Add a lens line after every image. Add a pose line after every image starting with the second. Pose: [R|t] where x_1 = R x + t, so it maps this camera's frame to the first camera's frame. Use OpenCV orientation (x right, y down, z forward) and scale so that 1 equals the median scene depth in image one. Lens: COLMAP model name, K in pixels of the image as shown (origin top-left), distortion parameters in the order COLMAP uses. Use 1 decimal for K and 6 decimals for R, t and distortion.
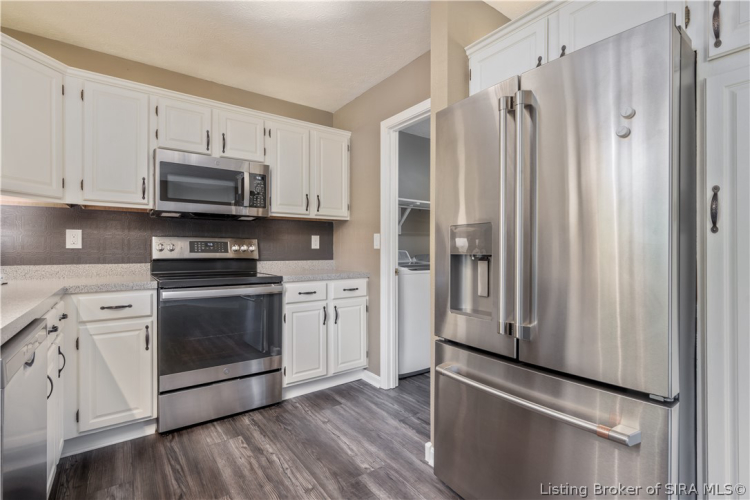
lens RADIAL K [[347.7, 0, 373.5], [0, 347.7, 253.3], [0, 0, 1]] dist [-0.002978, 0.001011]
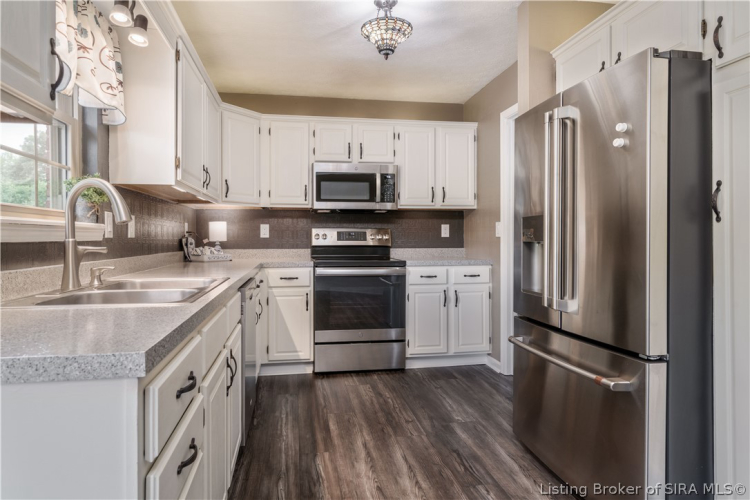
lens RADIAL K [[447.0, 0, 374.9], [0, 447.0, 245.2], [0, 0, 1]] dist [0.004752, 0.000542]
pose [[0.899933, 0.003761, -0.436013, 0.344278], [-0.001509, 0.999984, 0.005510, 0.005827], [0.436026, -0.004301, 0.899924, -0.454856]]
